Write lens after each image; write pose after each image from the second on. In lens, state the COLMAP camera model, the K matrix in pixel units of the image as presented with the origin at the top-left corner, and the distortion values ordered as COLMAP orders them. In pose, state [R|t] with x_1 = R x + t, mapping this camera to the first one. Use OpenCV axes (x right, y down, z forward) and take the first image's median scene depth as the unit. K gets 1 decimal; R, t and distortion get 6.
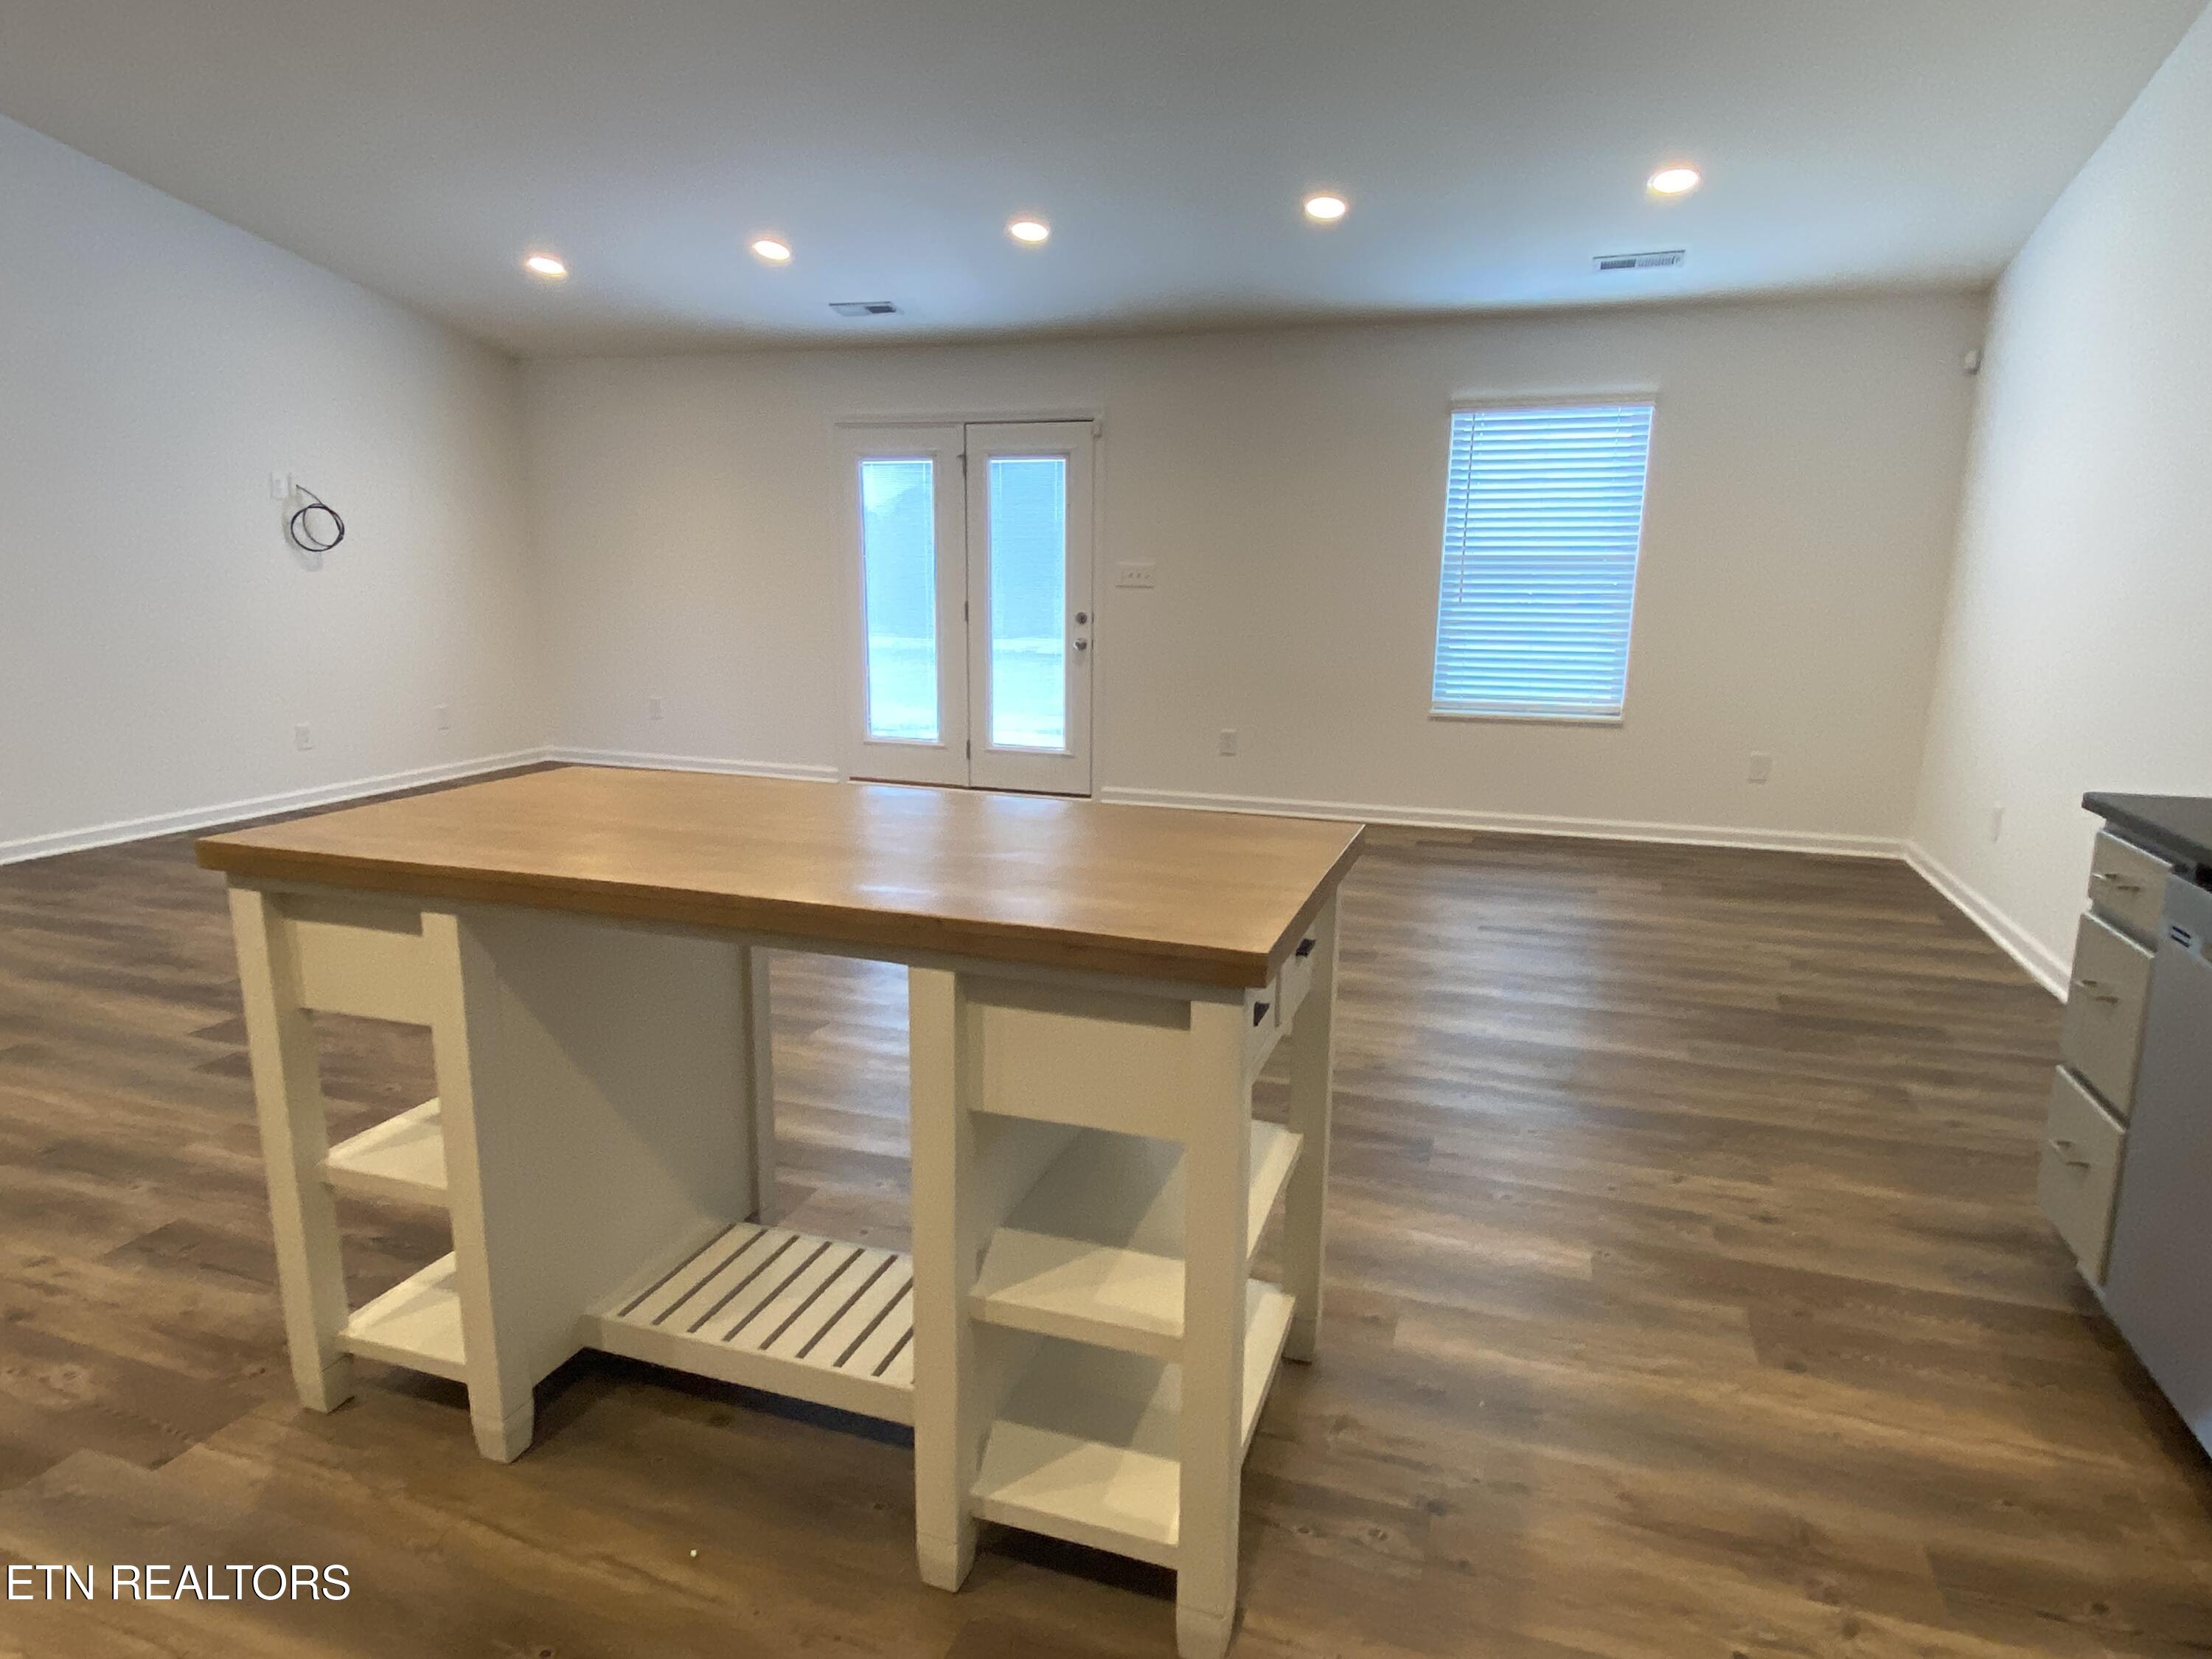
lens RADIAL K [[1335.3, 0, 1089.5], [0, 1335.3, 827.0], [0, 0, 1]] dist [0.010175, 0.001846]
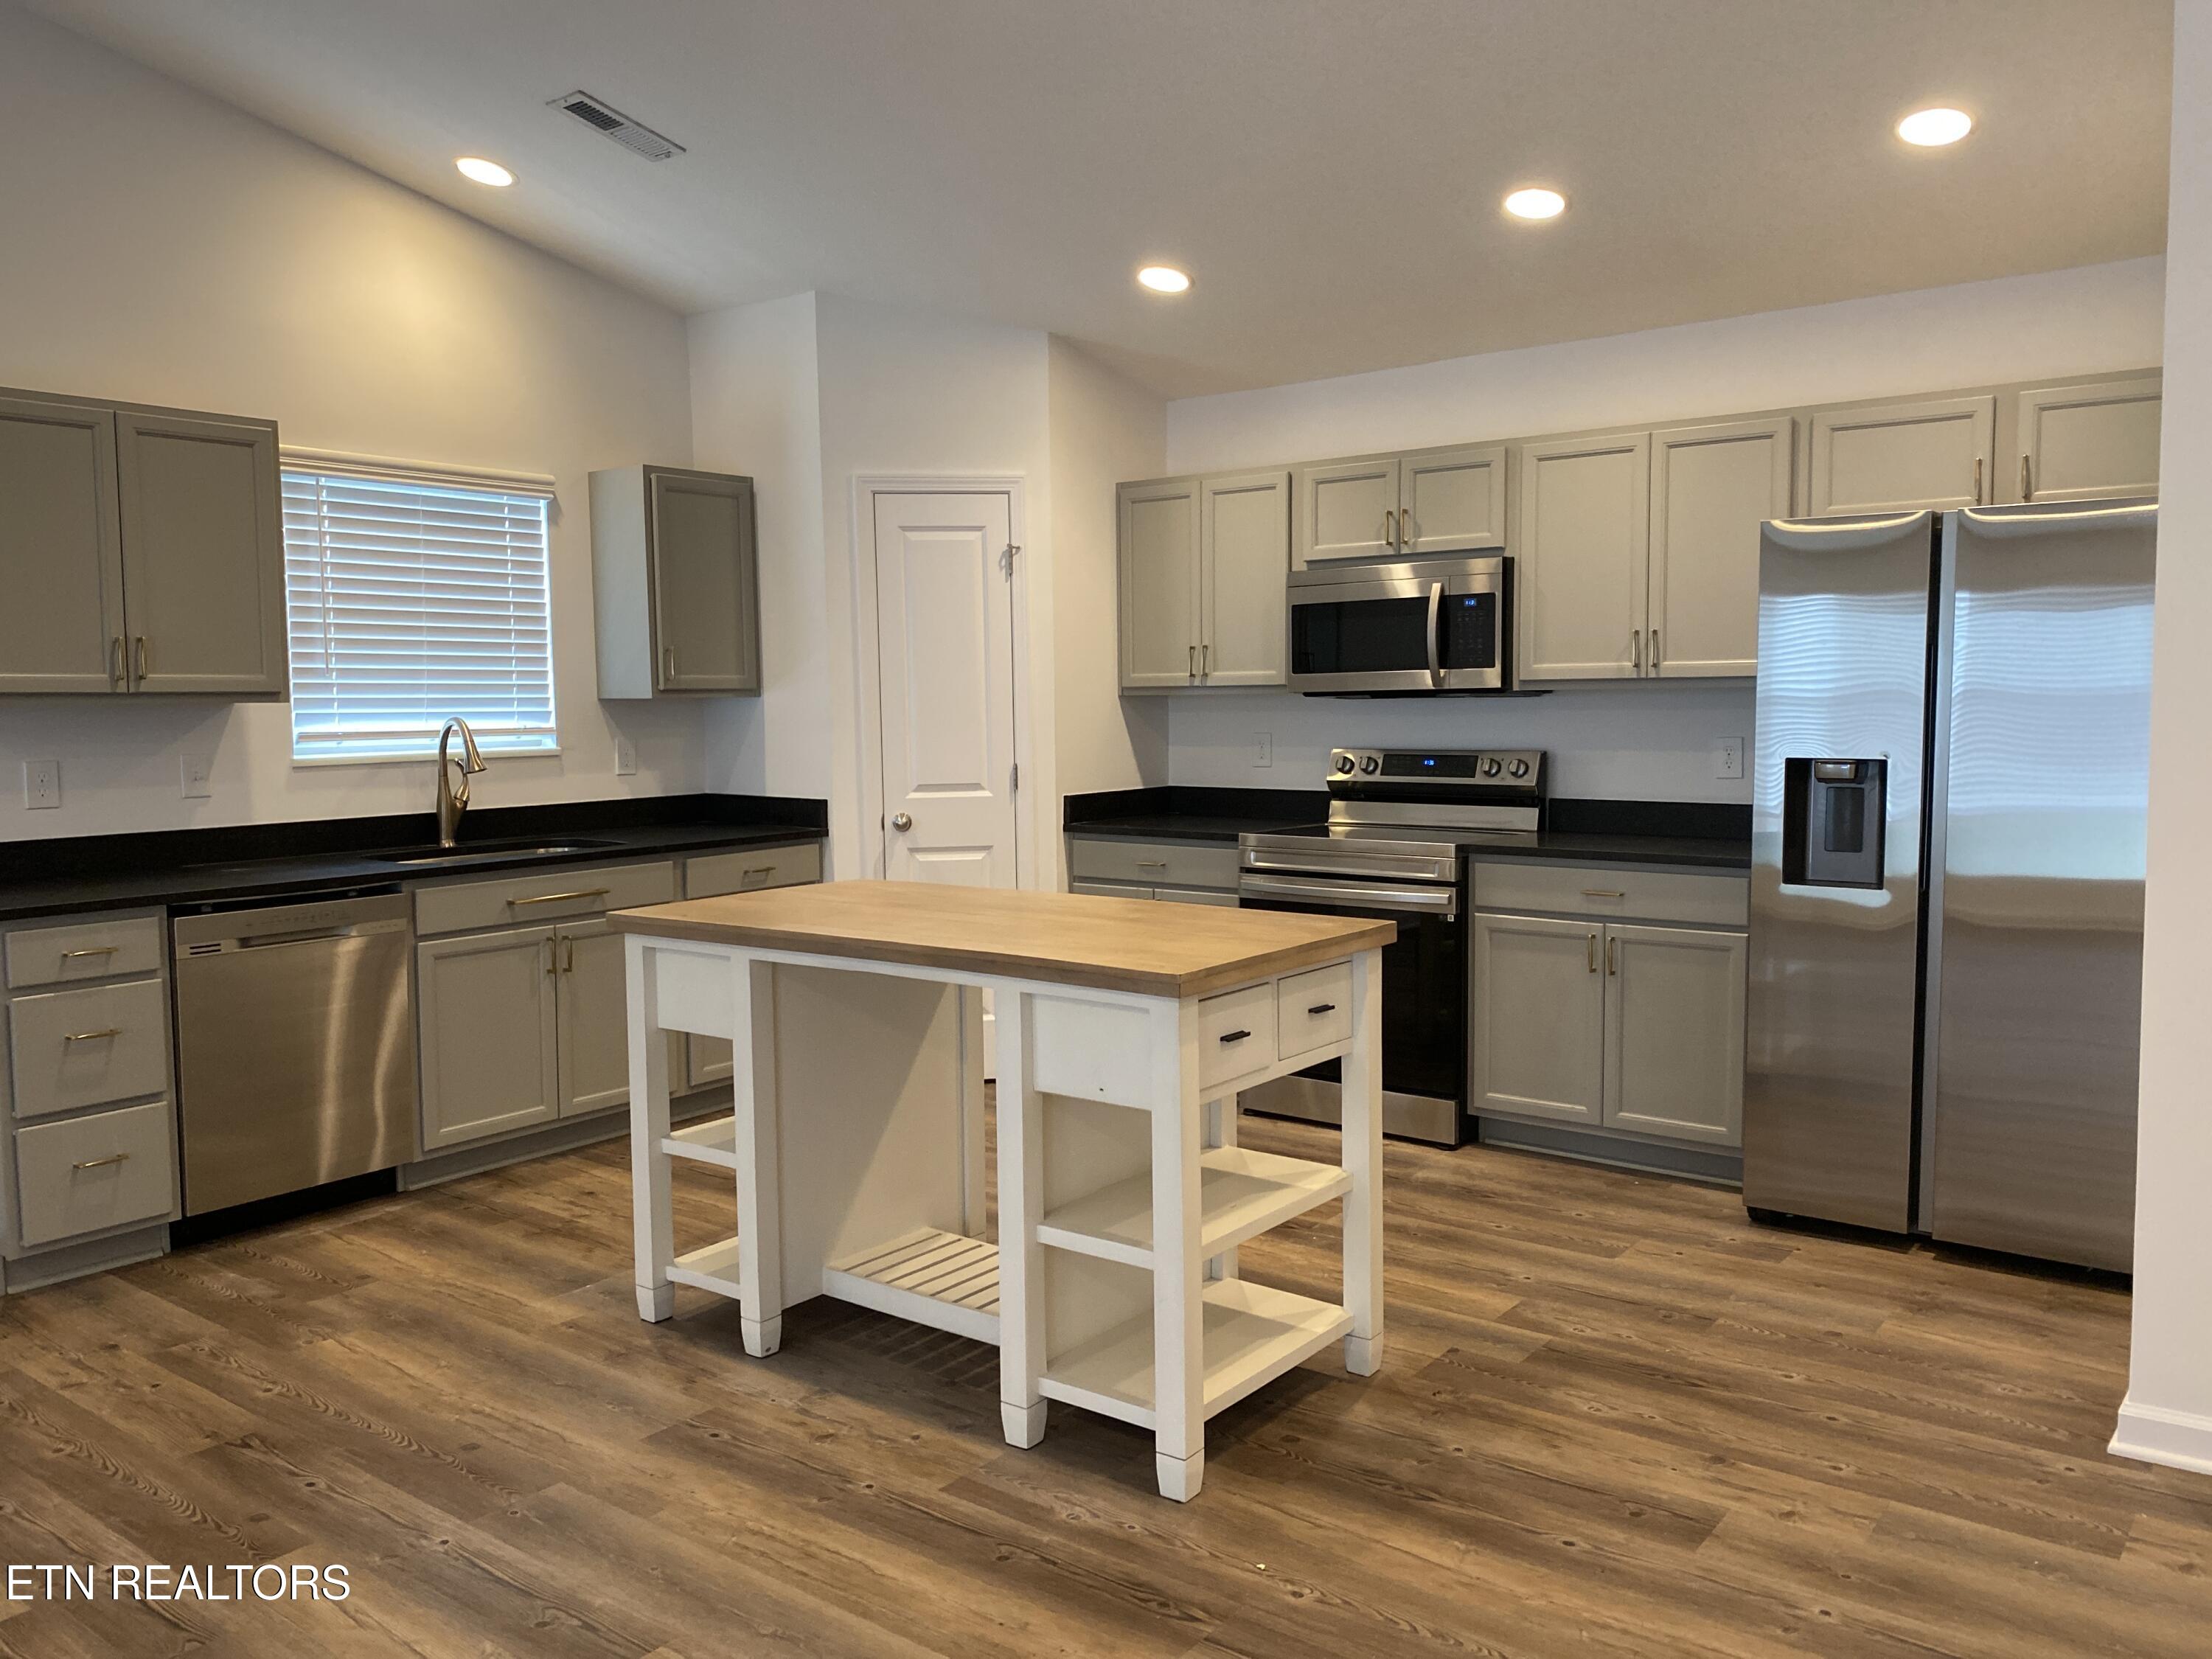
lens RADIAL K [[1690.0, 0, 1101.5], [0, 1690.0, 837.0], [0, 0, 1]] dist [0.028685, -0.026072]
pose [[-0.949184, -0.024833, 0.313741, -0.568523], [0.064962, 0.959956, 0.272516, -0.358242], [-0.307945, 0.279049, -0.909561, 1.663825]]
